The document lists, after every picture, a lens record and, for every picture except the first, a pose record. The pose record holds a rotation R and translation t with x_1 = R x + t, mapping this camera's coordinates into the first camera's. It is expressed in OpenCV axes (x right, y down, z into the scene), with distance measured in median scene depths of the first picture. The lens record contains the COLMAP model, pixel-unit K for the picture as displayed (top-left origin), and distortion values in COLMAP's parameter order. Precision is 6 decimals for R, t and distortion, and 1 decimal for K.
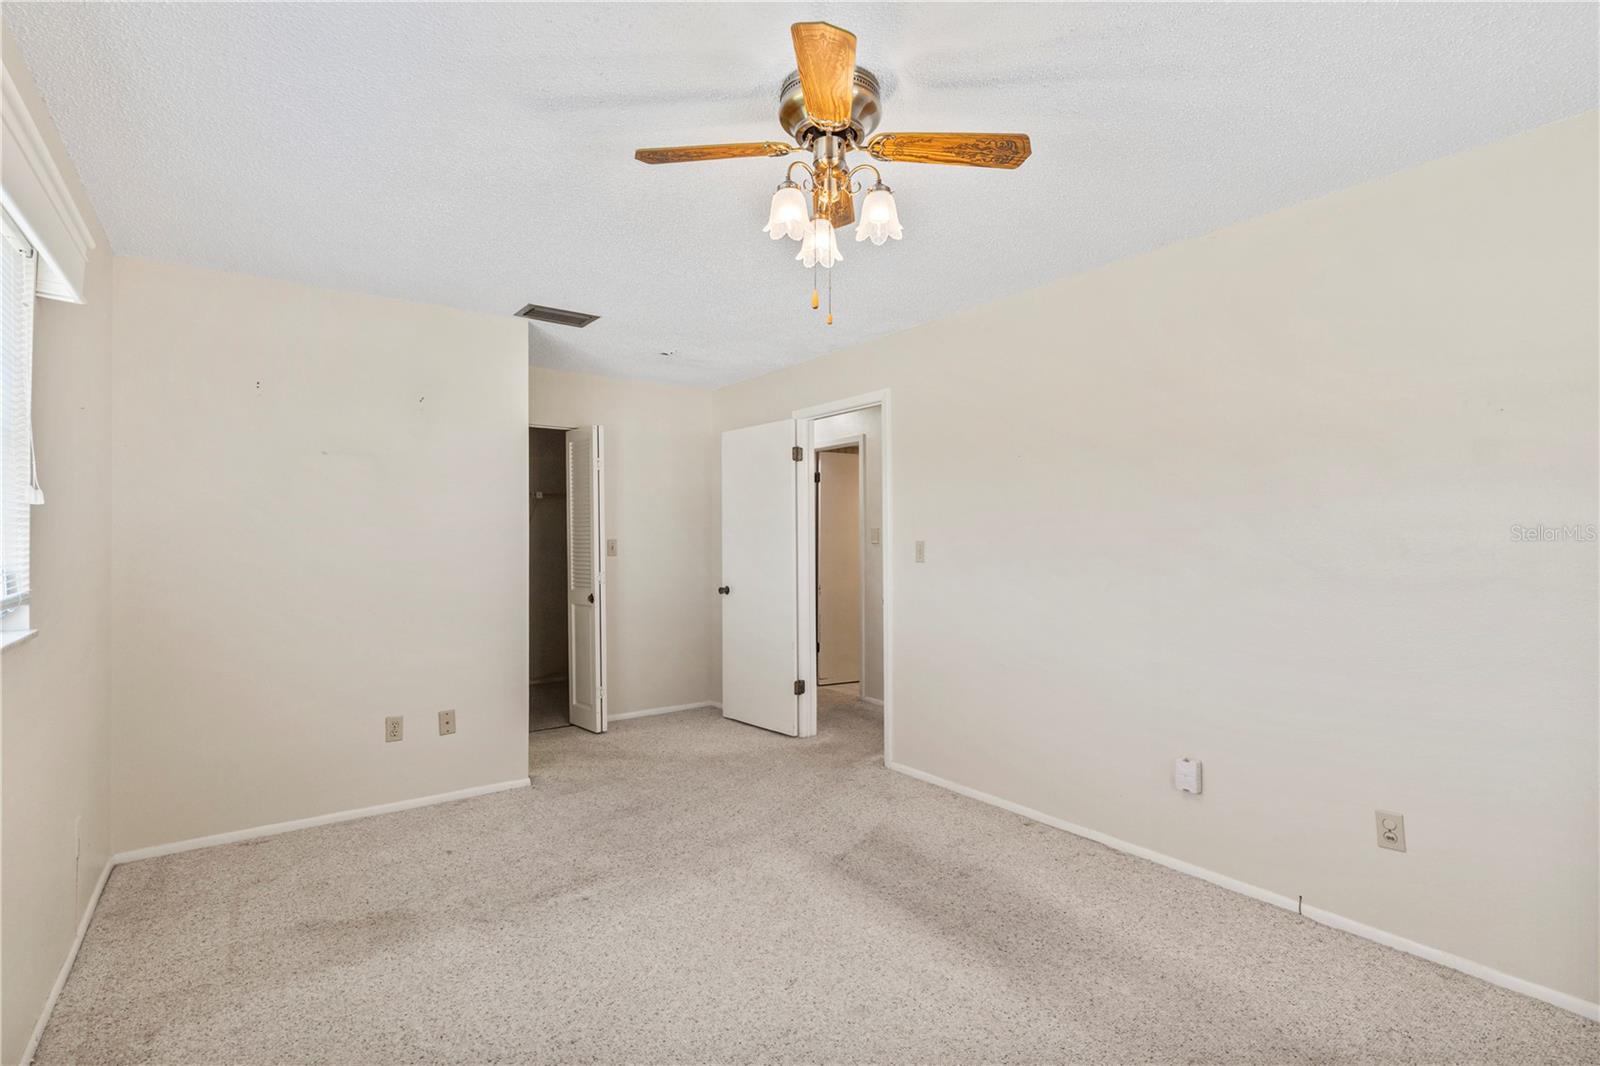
lens RADIAL K [[760.3, 0, 806.1], [0, 760.3, 531.3], [0, 0, 1]] dist [0.001714, -0.000203]
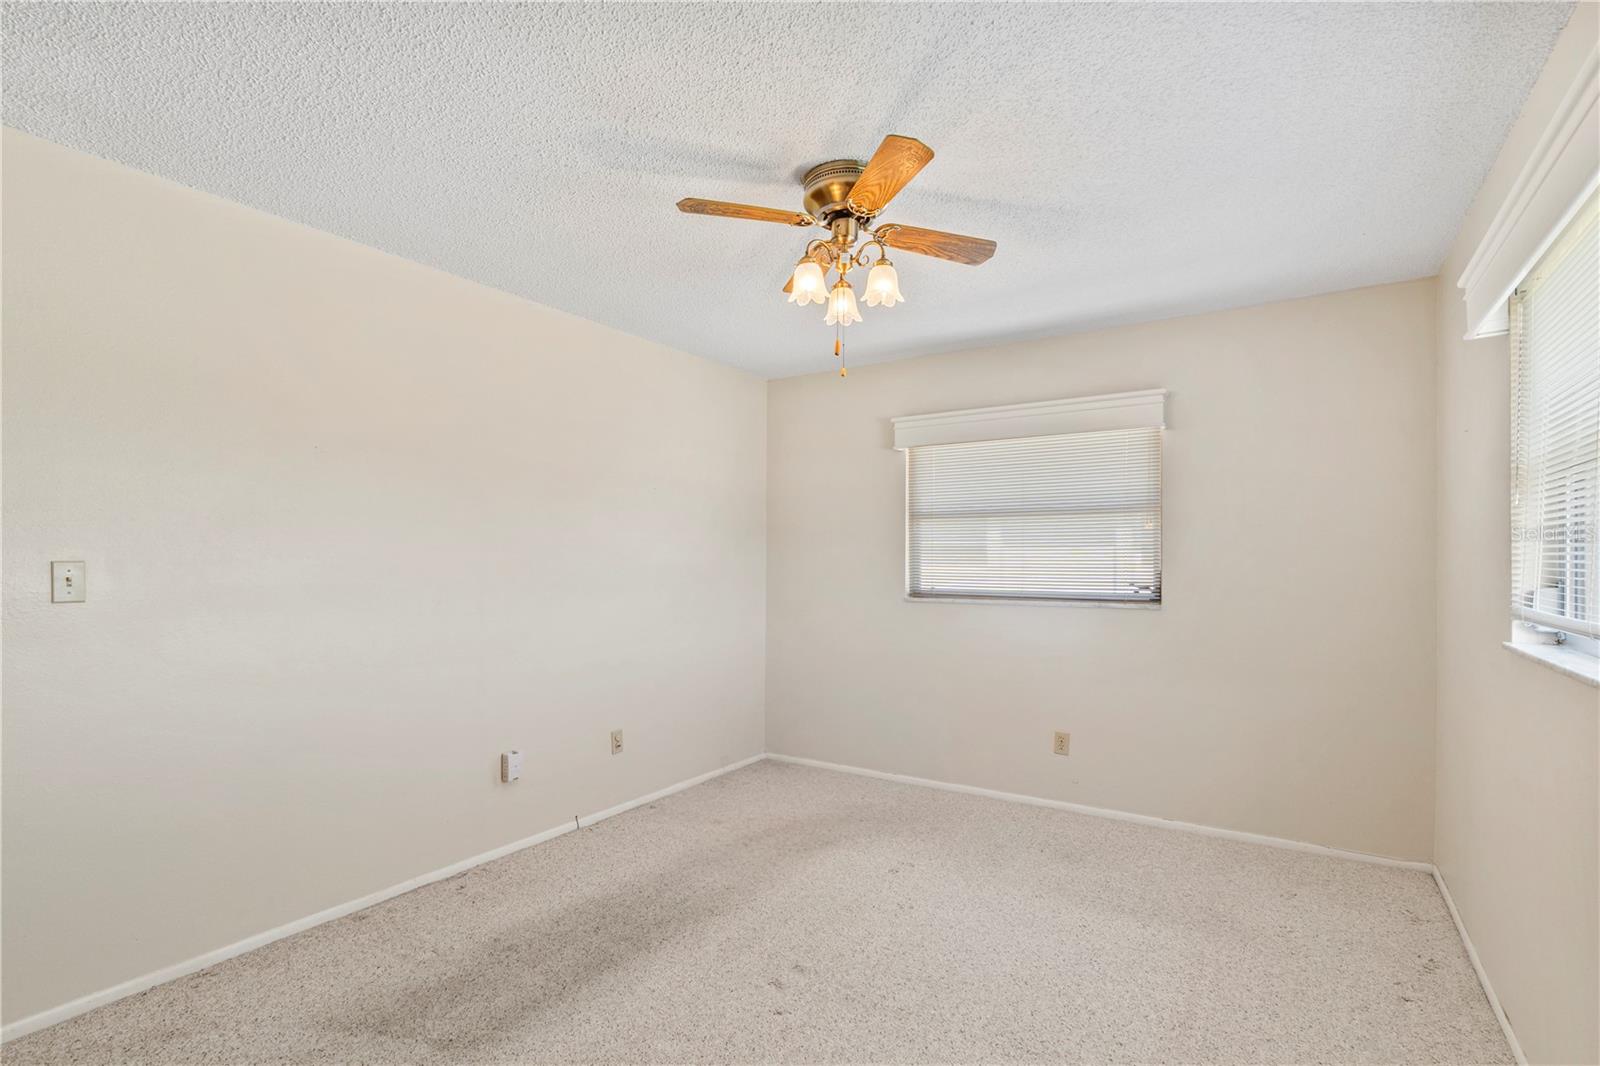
lens RADIAL K [[771.1, 0, 800.9], [0, 771.1, 549.6], [0, 0, 1]] dist [0.001932, 0.000247]
pose [[-0.345124, 0.007709, 0.938525, -0.626667], [-0.009351, 0.999888, -0.011652, 0.007782], [-0.938510, -0.012797, -0.345014, 0.861473]]
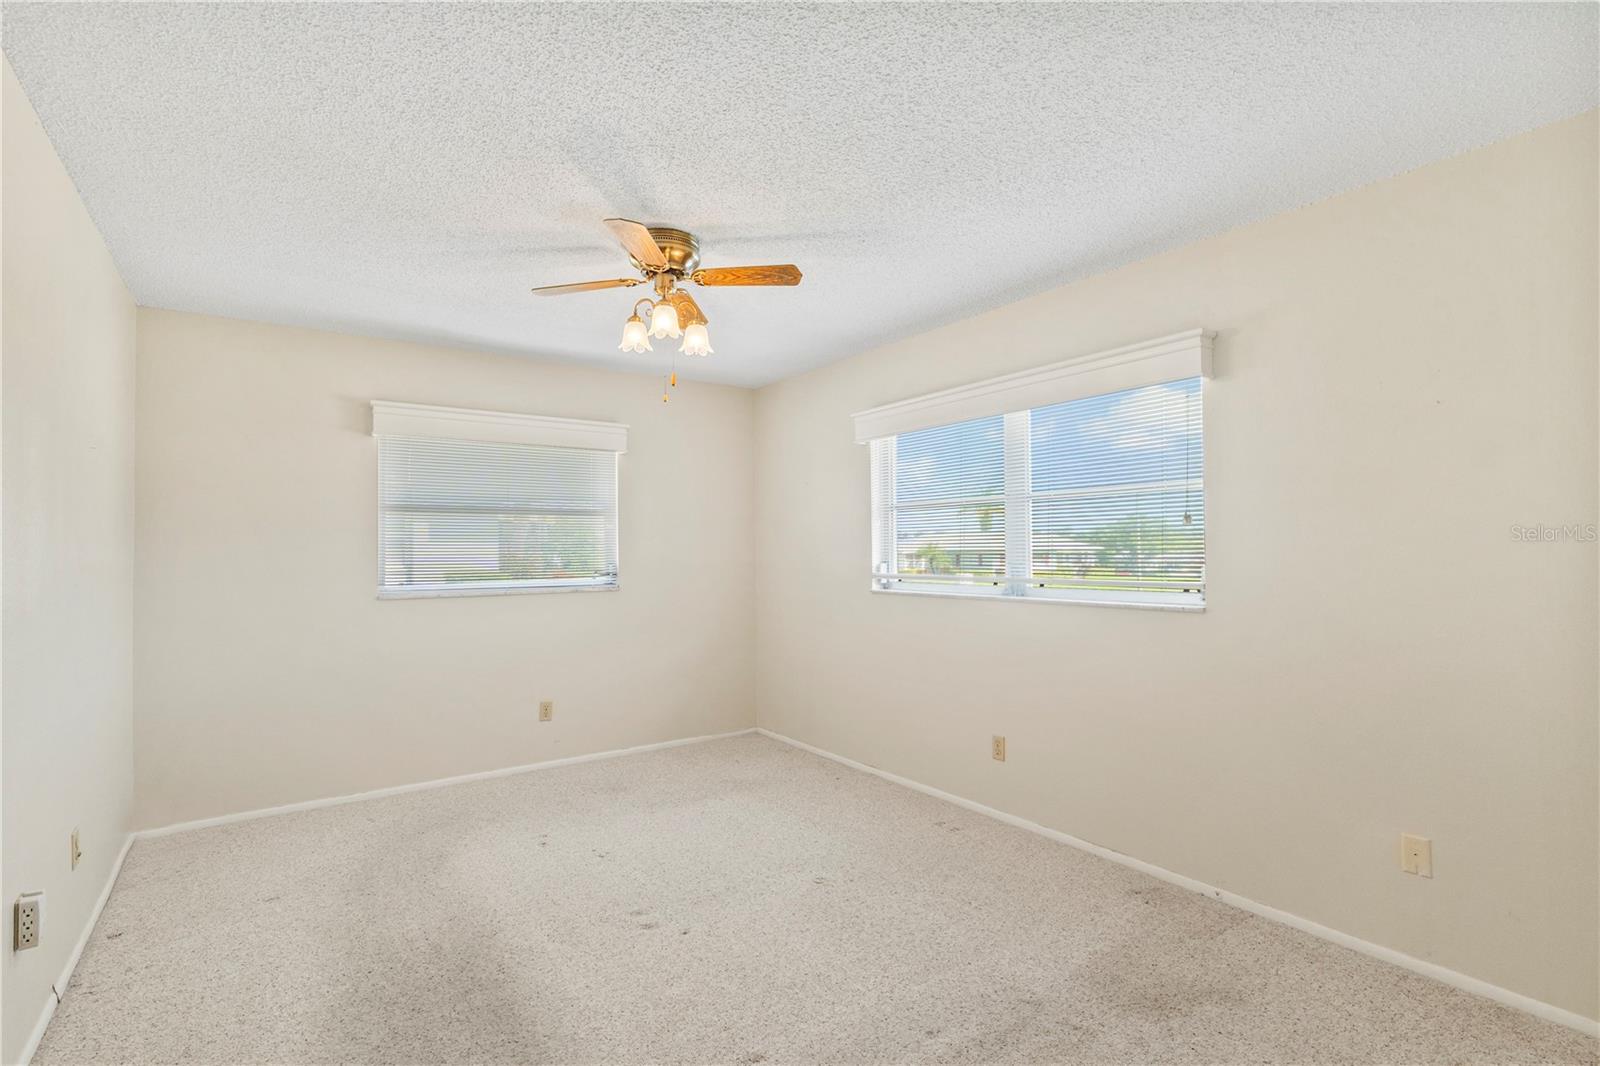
lens RADIAL K [[754.9, 0, 795.6], [0, 754.9, 546.0], [0, 0, 1]] dist [0.000974, 0.000125]
pose [[-0.999554, 0.006086, 0.029233, -0.146367], [0.005646, 0.999870, -0.015104, 0.014644], [-0.029321, -0.014932, -0.999459, 1.404209]]
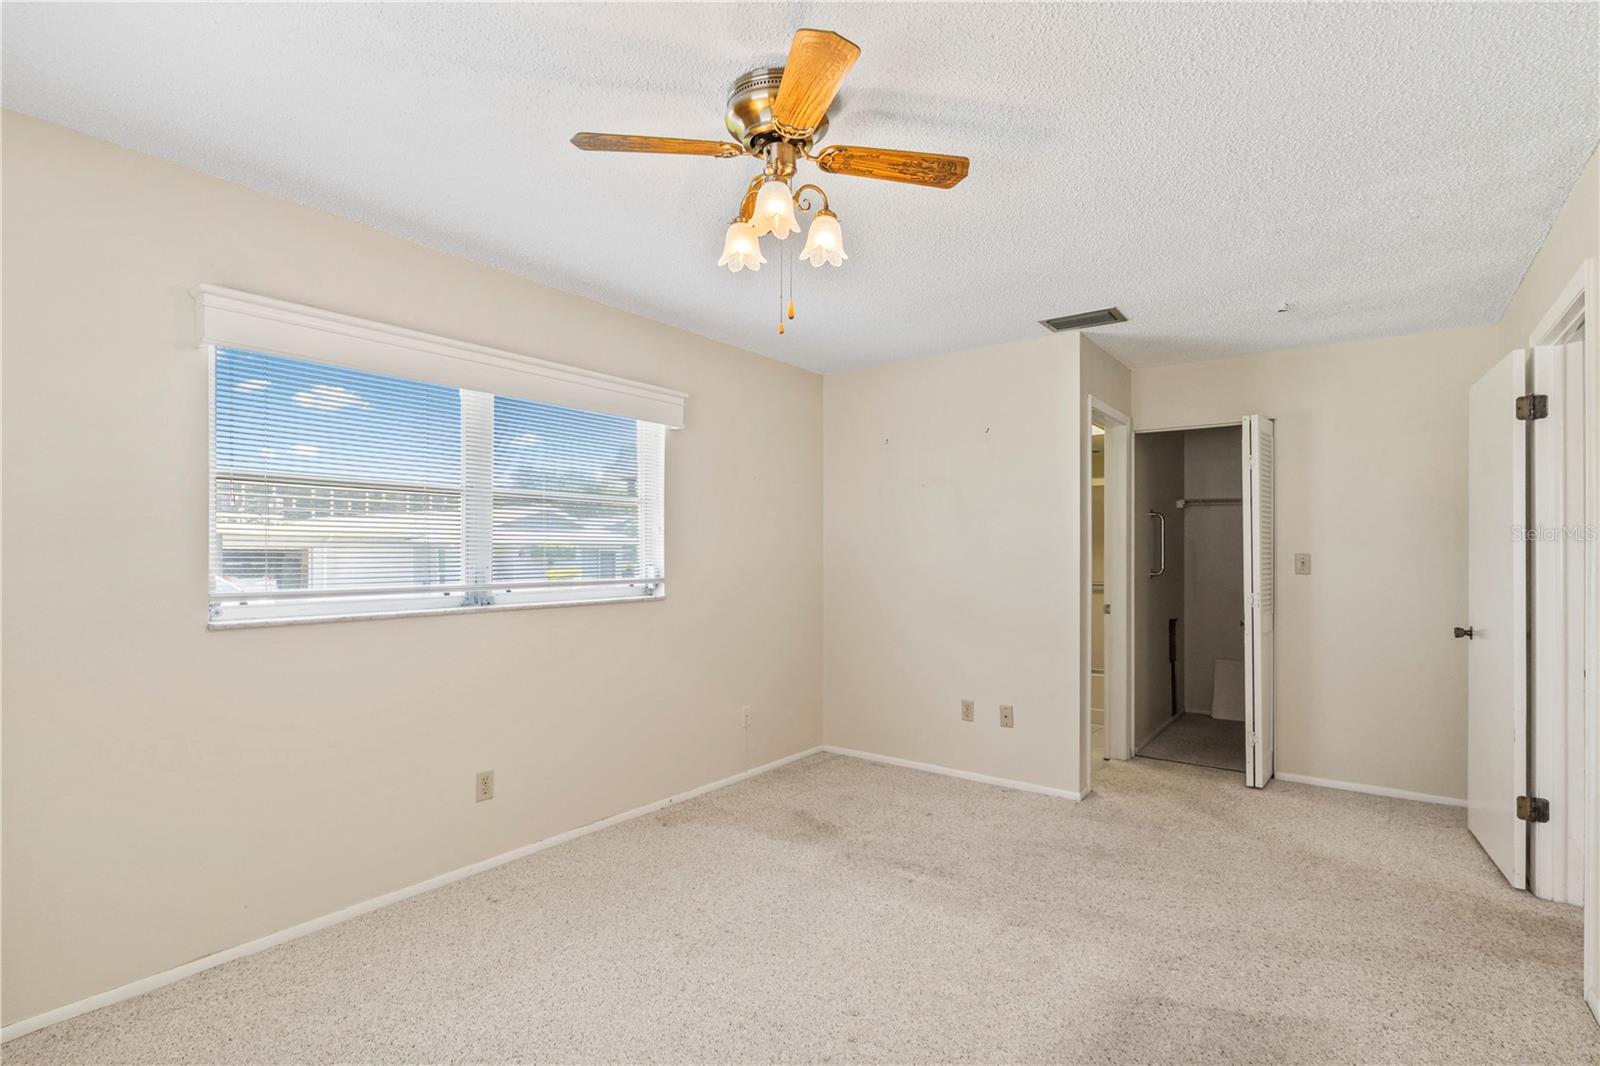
lens RADIAL K [[759.1, 0, 798.8], [0, 759.1, 562.1], [0, 0, 1]] dist [-0.000039, -0.000079]
pose [[0.279261, 0.010717, -0.960155, 0.566587], [0.005409, 0.999904, 0.012734, 0.009215], [0.960200, -0.008750, 0.279176, 0.439503]]
